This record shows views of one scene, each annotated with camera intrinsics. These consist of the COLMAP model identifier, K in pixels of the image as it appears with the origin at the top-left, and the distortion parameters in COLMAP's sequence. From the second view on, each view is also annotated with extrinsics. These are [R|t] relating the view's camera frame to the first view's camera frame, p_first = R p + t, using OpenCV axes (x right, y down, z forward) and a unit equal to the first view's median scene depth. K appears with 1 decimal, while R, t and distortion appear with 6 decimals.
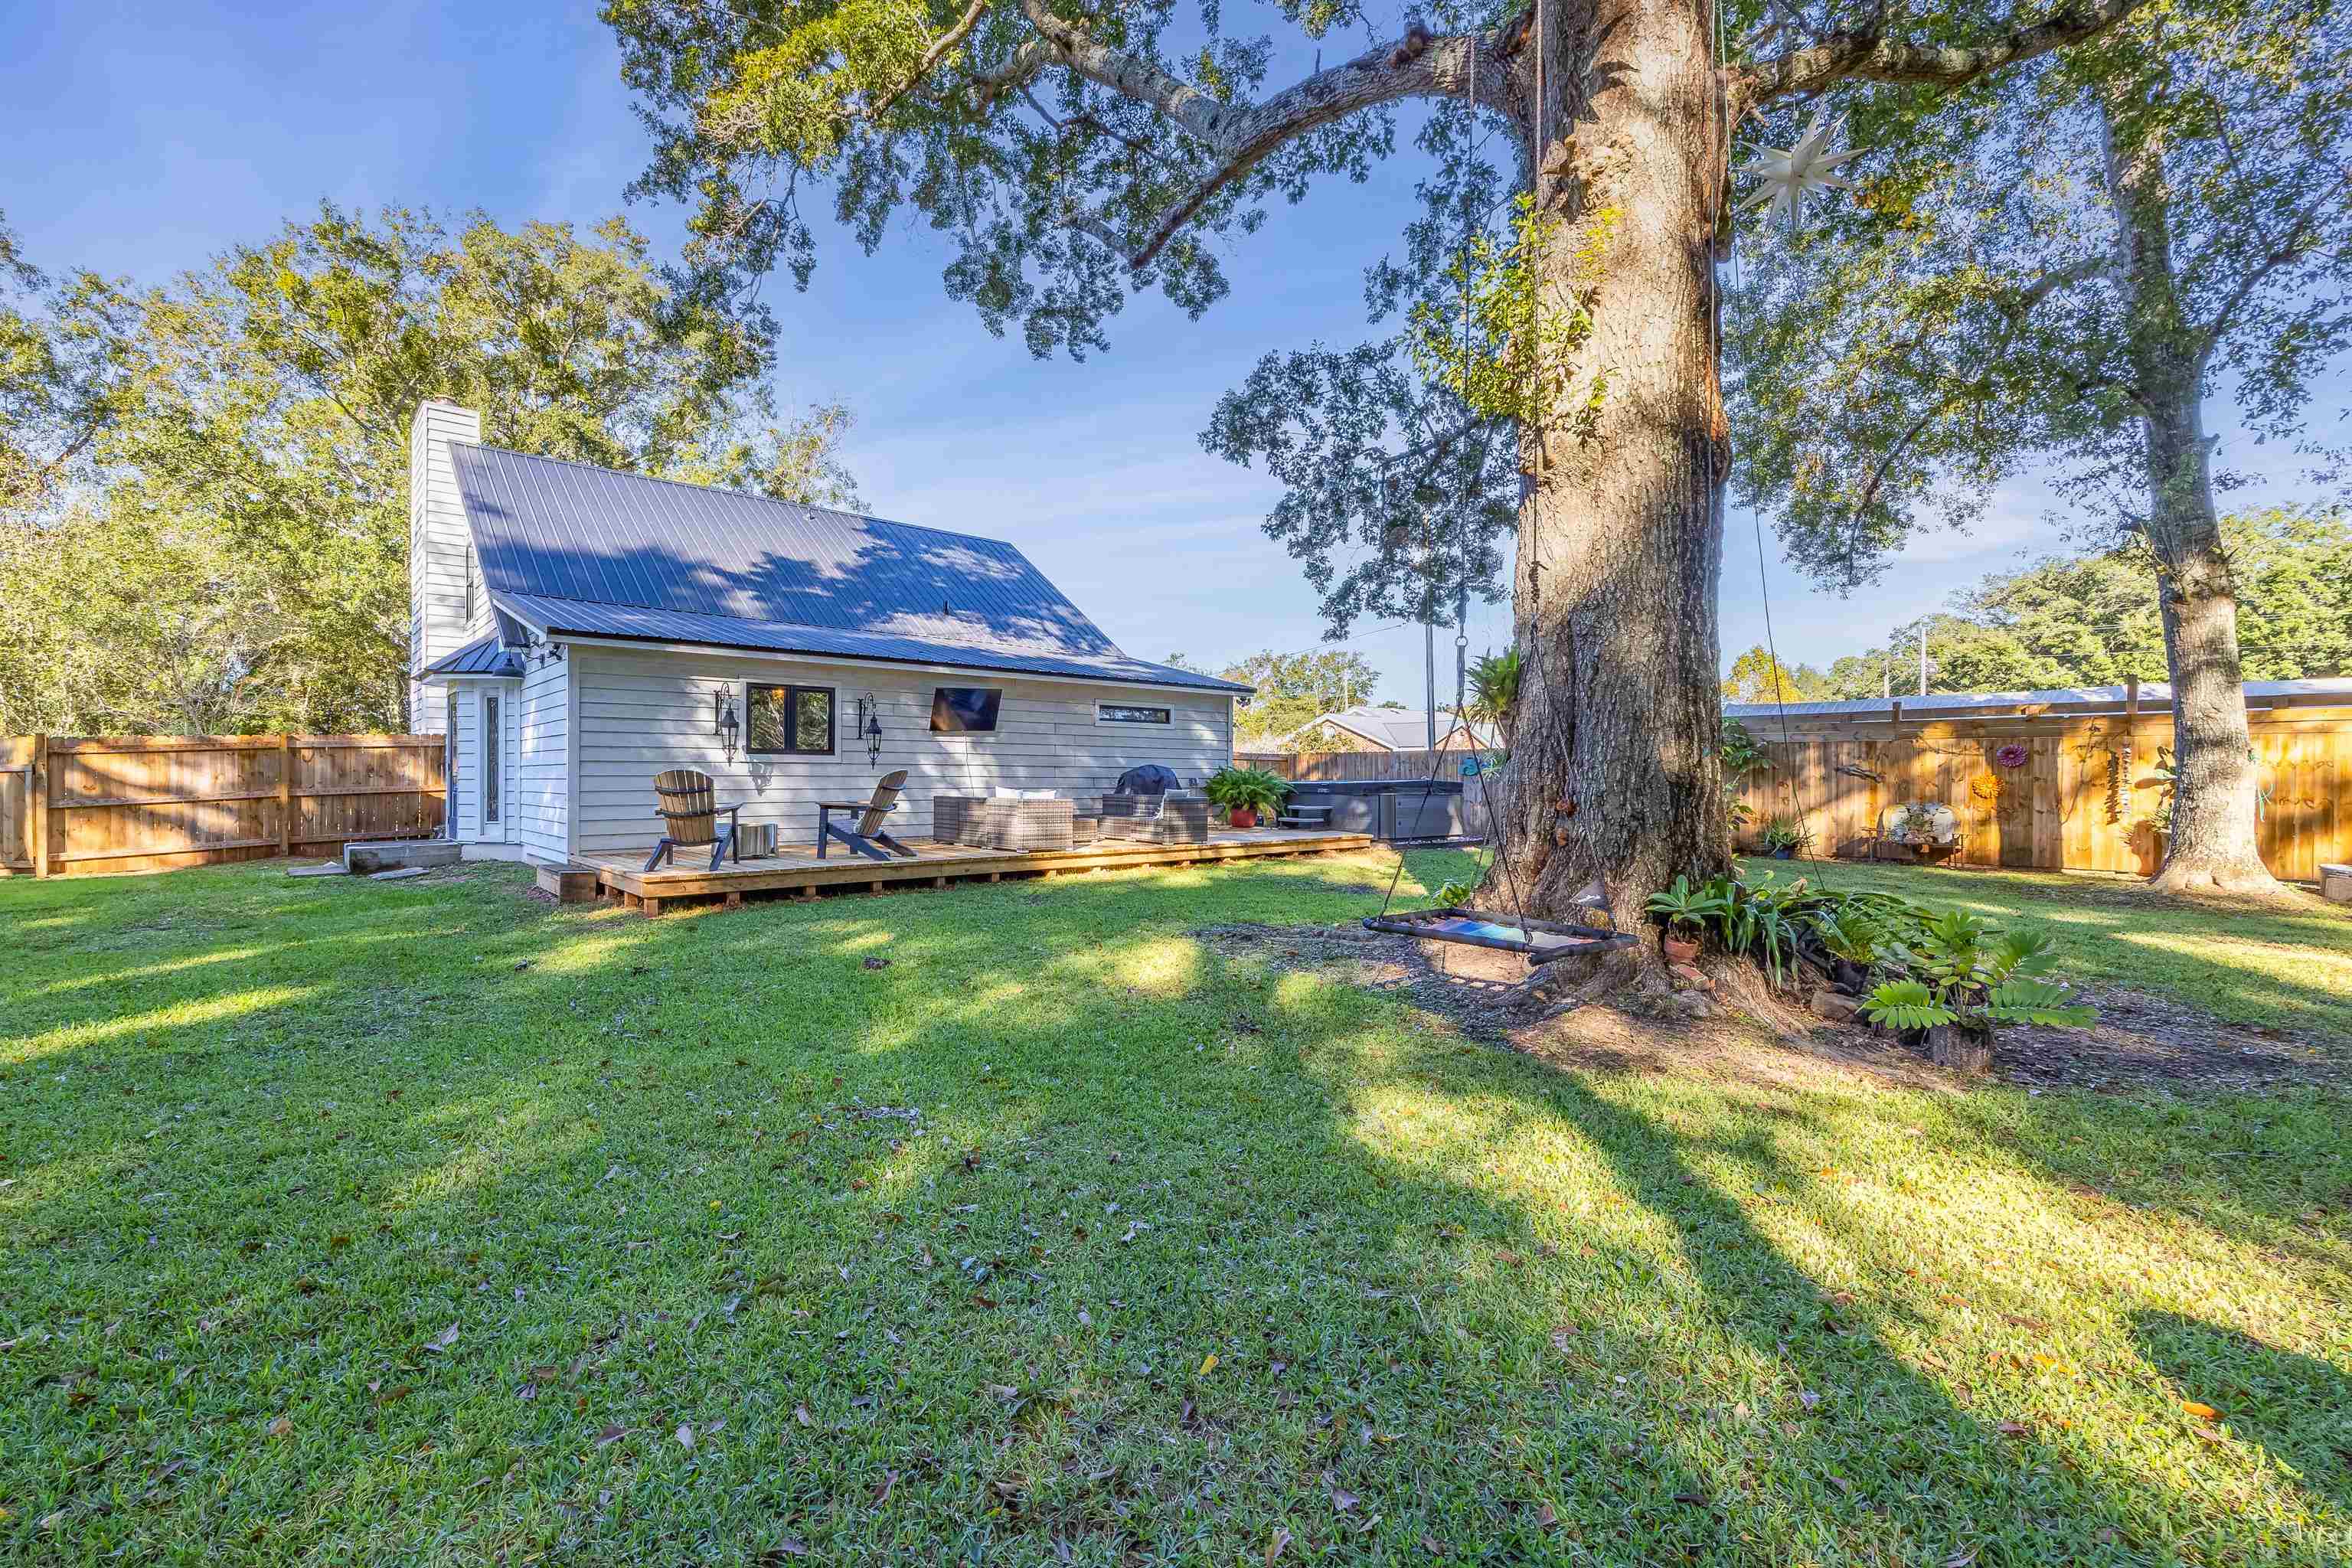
lens RADIAL K [[1010.7, 0, 1166.1], [0, 1010.7, 776.0], [0, 0, 1]] dist [-0.005028, 0.000314]
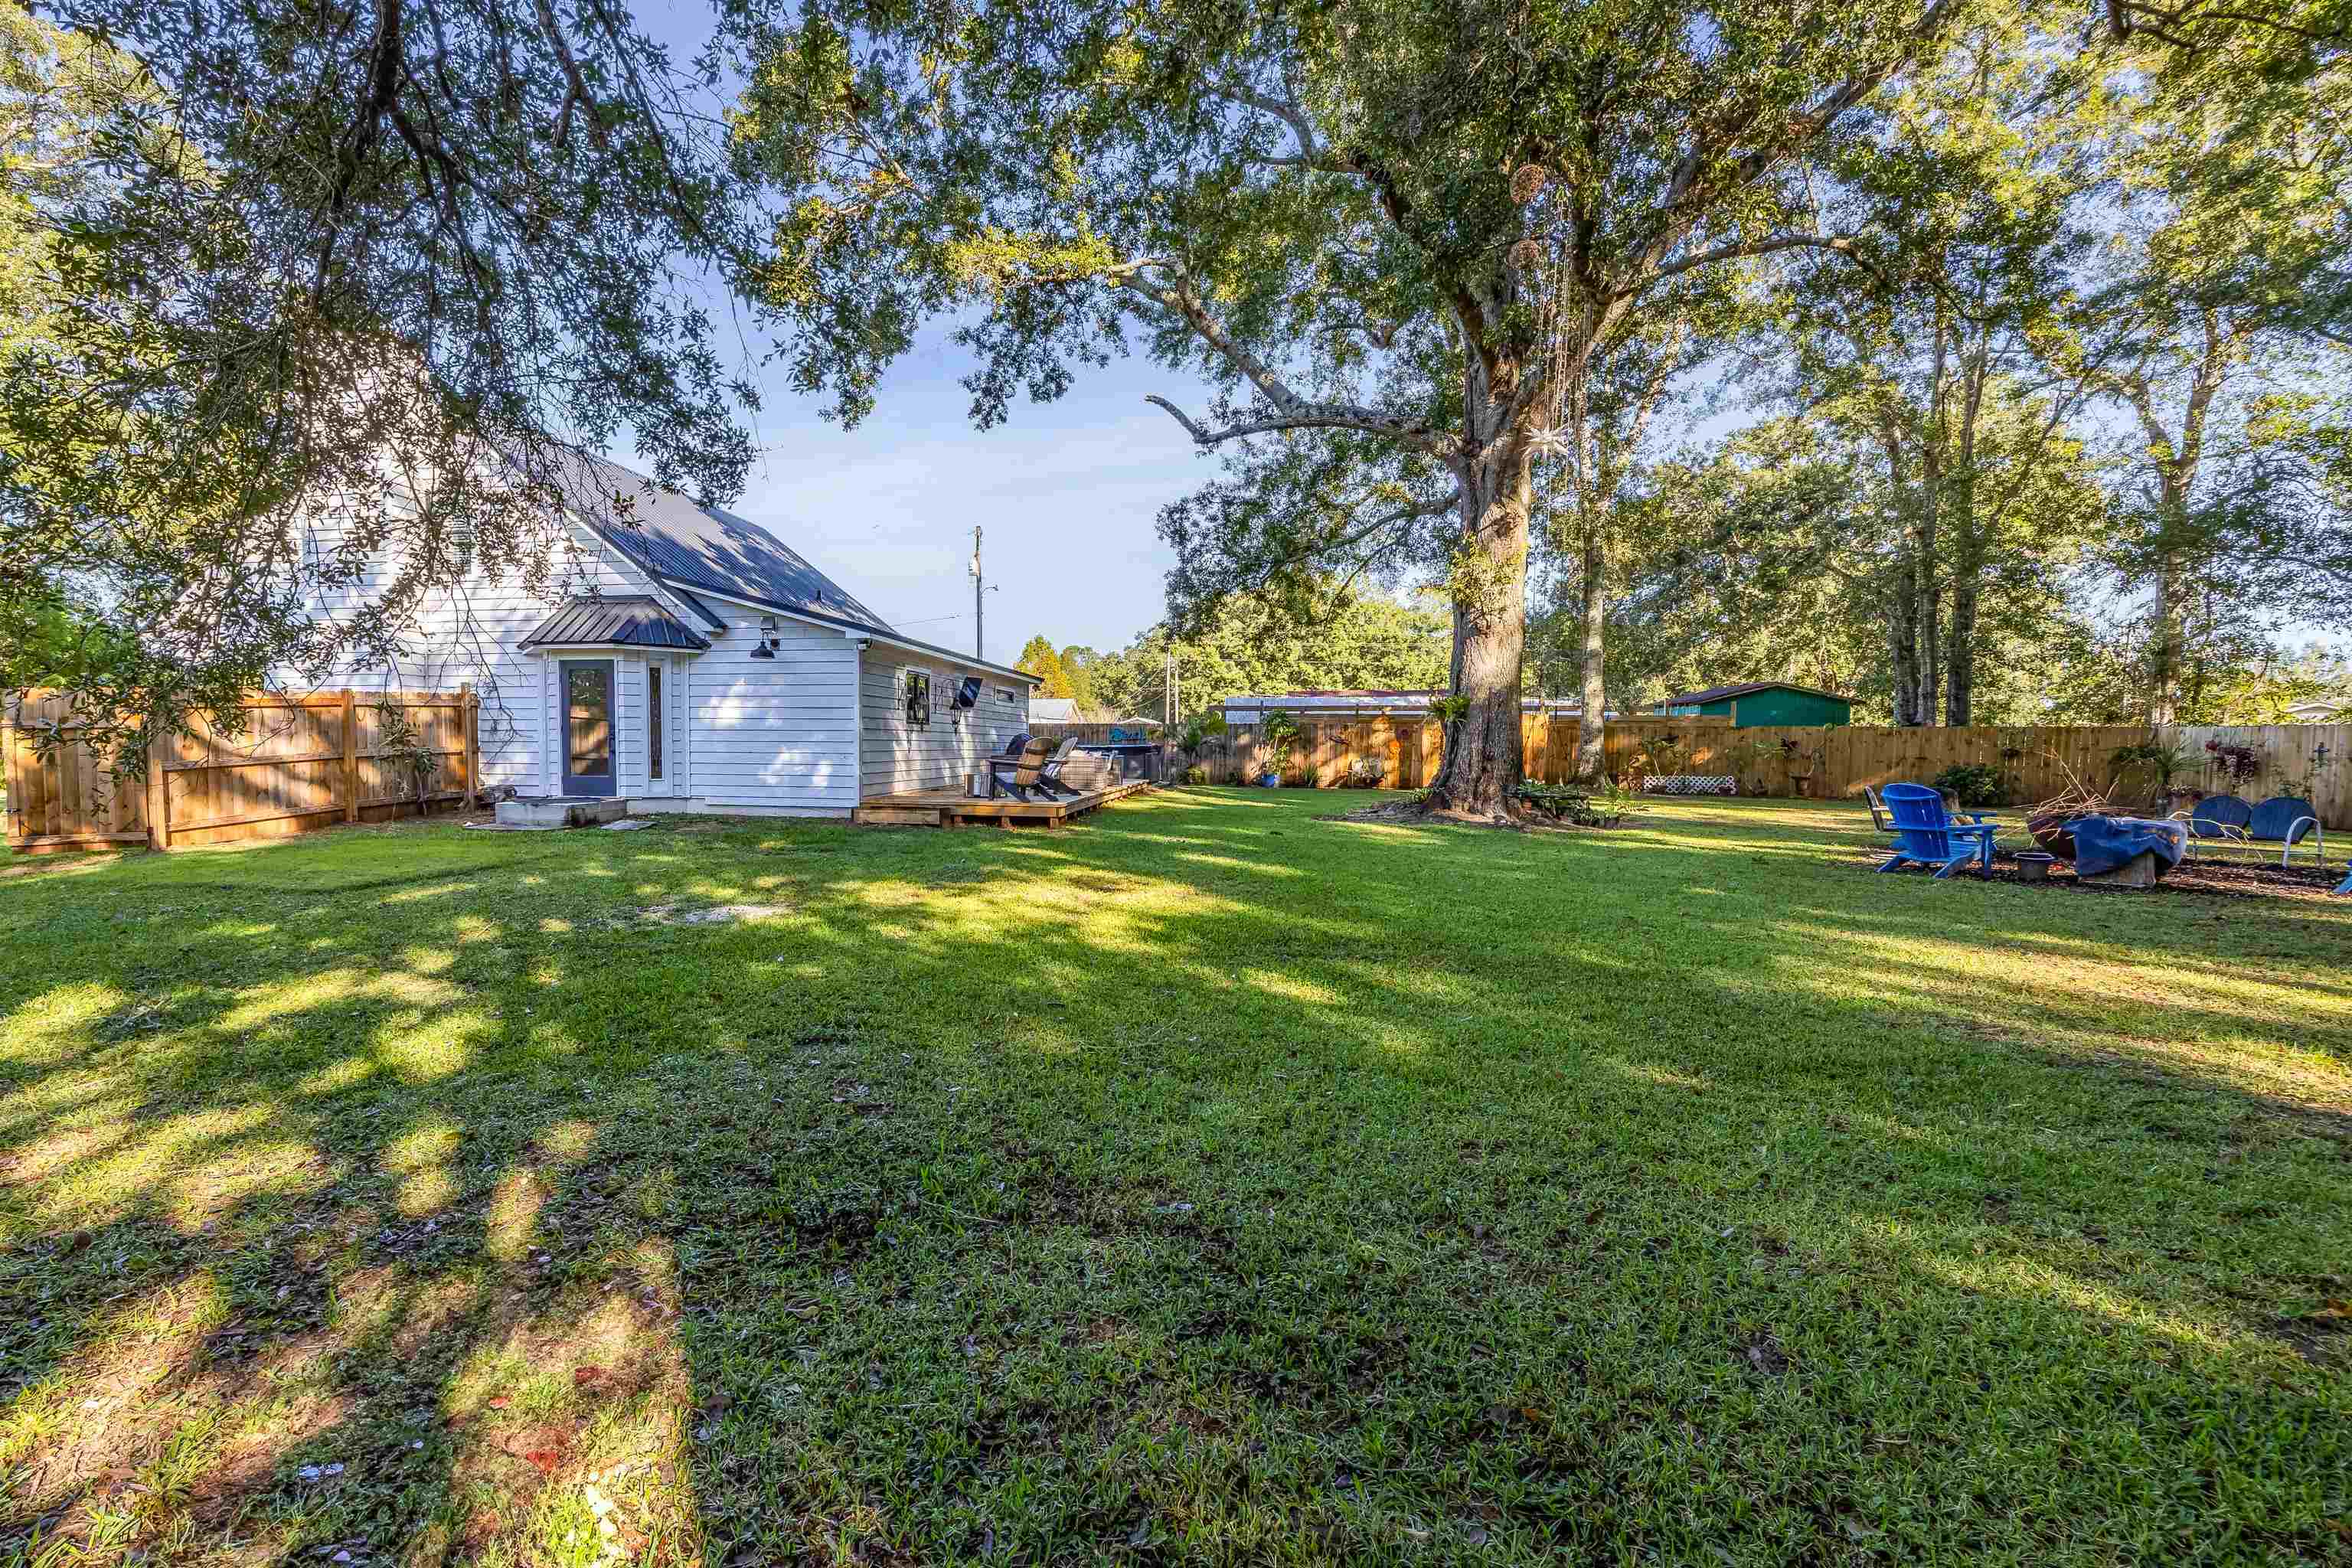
lens RADIAL K [[1017.3, 0, 1133.8], [0, 1017.3, 816.2], [0, 0, 1]] dist [0.019824, 0.000017]
pose [[0.756460, -0.042800, 0.652638, -0.840211], [-0.007246, 0.997247, 0.073798, -0.000670], [-0.654000, -0.060555, 0.754067, -0.169491]]
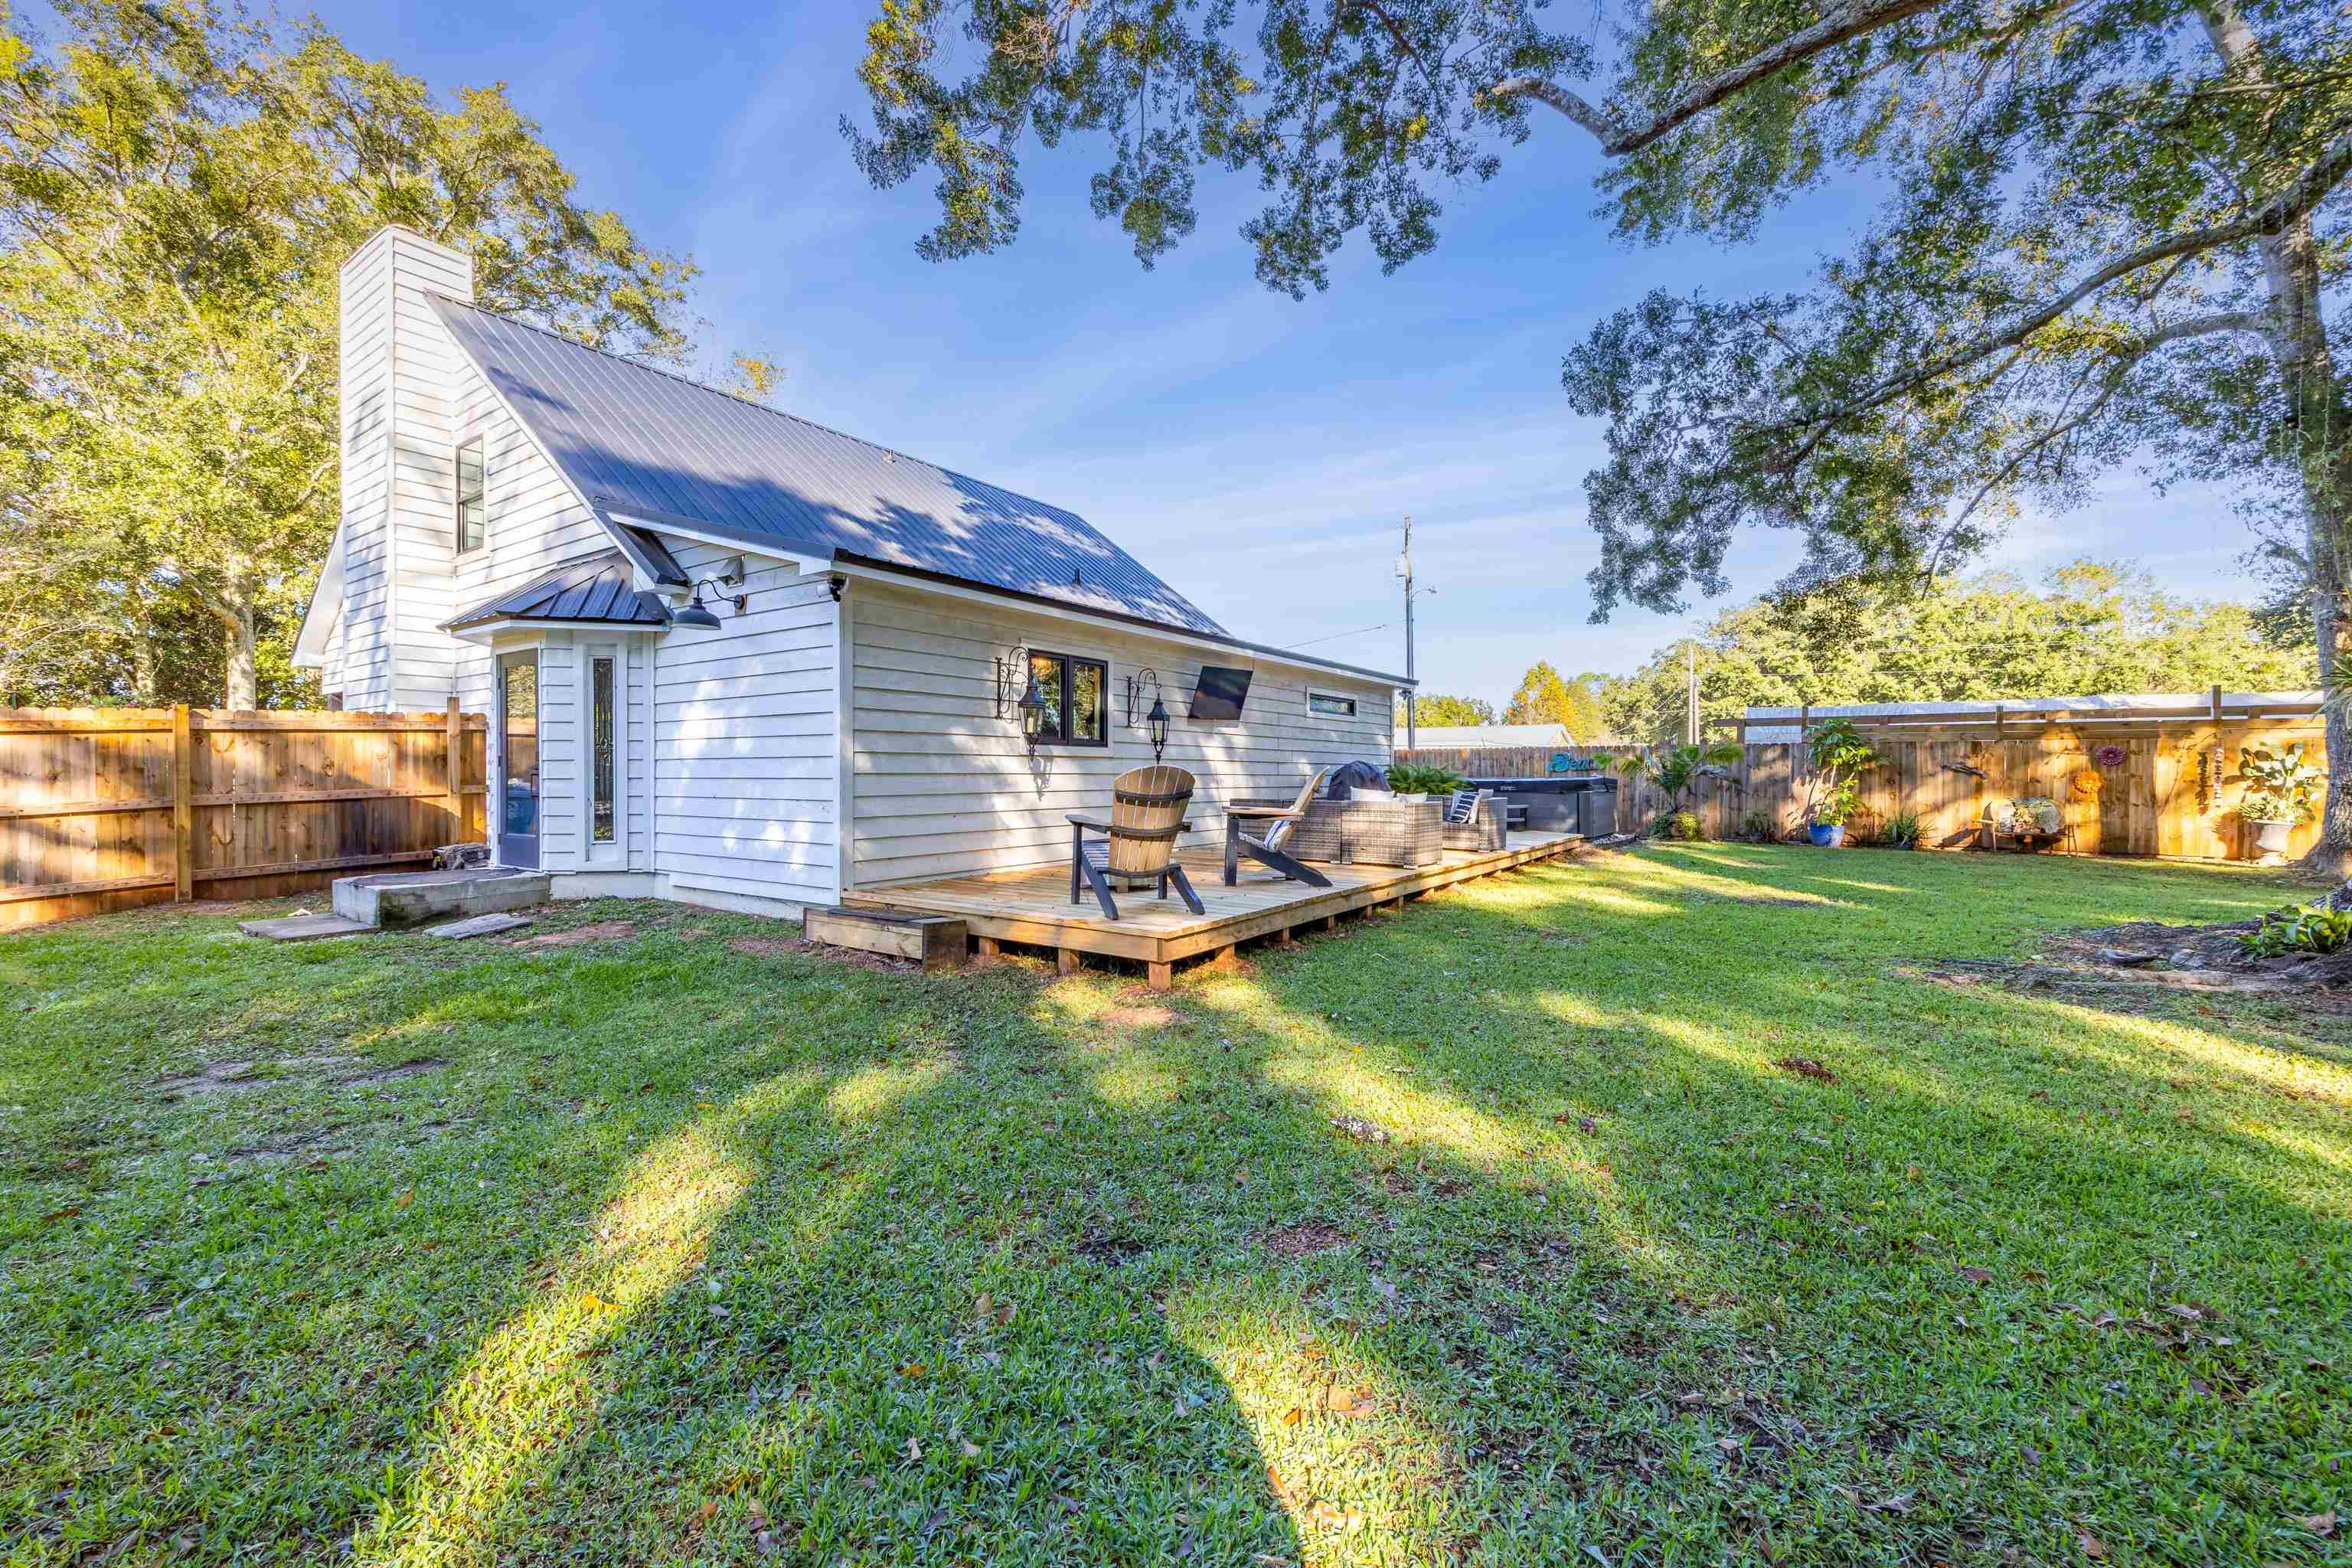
lens RADIAL K [[935.3, 0, 1211.5], [0, 935.3, 768.8], [0, 0, 1]] dist [0.012717, -0.000330]
pose [[0.966713, 0.000782, 0.255863, -0.364644], [-0.000139, 0.999997, -0.002530, -0.001930], [-0.255864, 0.002410, 0.966710, 0.234601]]
